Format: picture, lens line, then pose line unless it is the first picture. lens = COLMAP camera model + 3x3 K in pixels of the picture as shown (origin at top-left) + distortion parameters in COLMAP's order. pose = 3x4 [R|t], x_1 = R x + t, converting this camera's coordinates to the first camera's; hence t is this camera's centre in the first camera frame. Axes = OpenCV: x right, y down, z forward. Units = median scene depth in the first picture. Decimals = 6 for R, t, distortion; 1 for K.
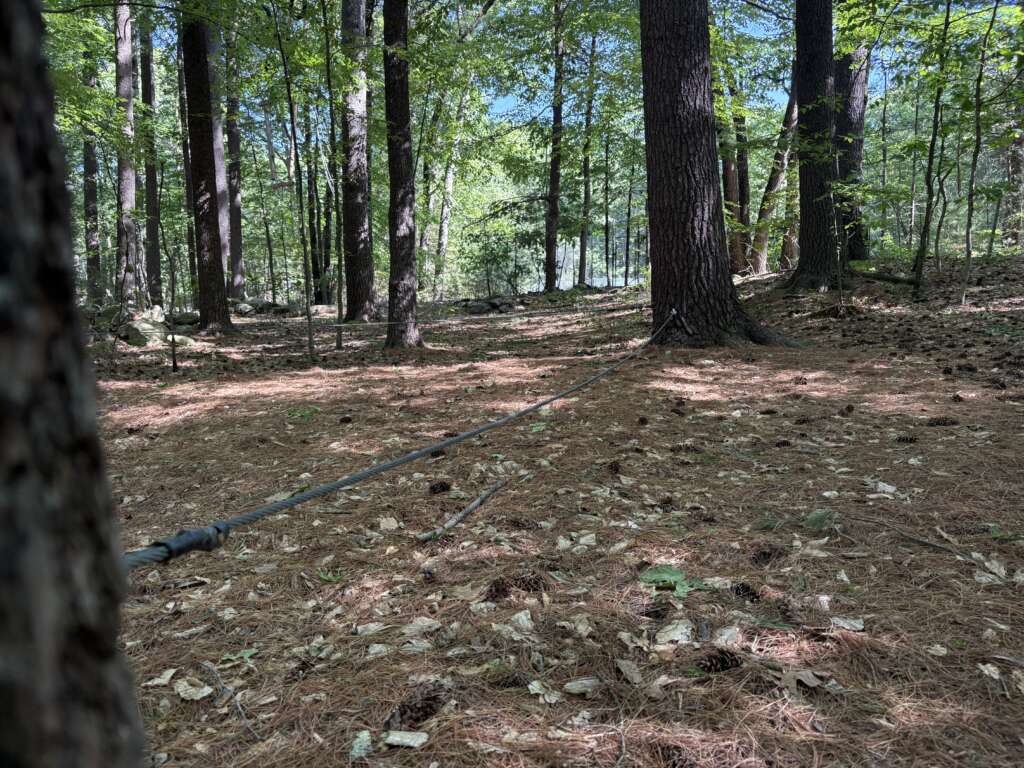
lens RADIAL K [[783.6, 0, 499.3], [0, 783.6, 373.3], [0, 0, 1]] dist [0.050848, -0.055034]
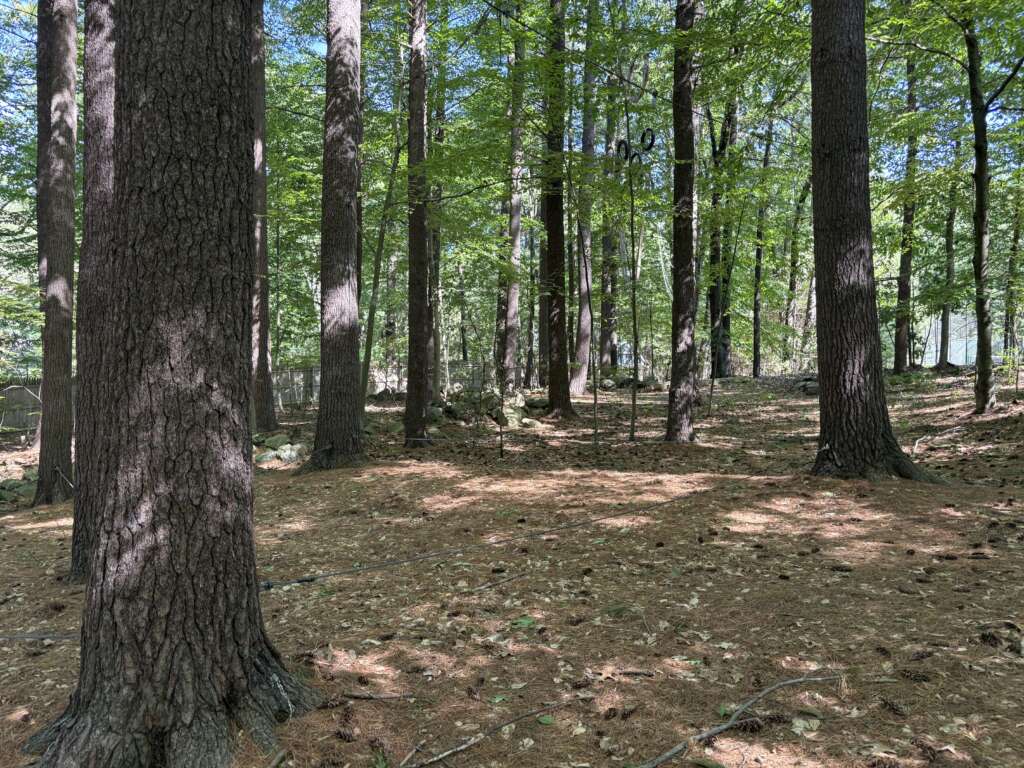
lens RADIAL K [[783.6, 0, 499.3], [0, 783.6, 373.3], [0, 0, 1]] dist [0.050848, -0.055034]
pose [[0.871008, 0.012340, -0.491114, 0.233434], [-0.042146, 0.997876, -0.049673, -0.067329], [0.489458, 0.063964, 0.869678, -0.212296]]
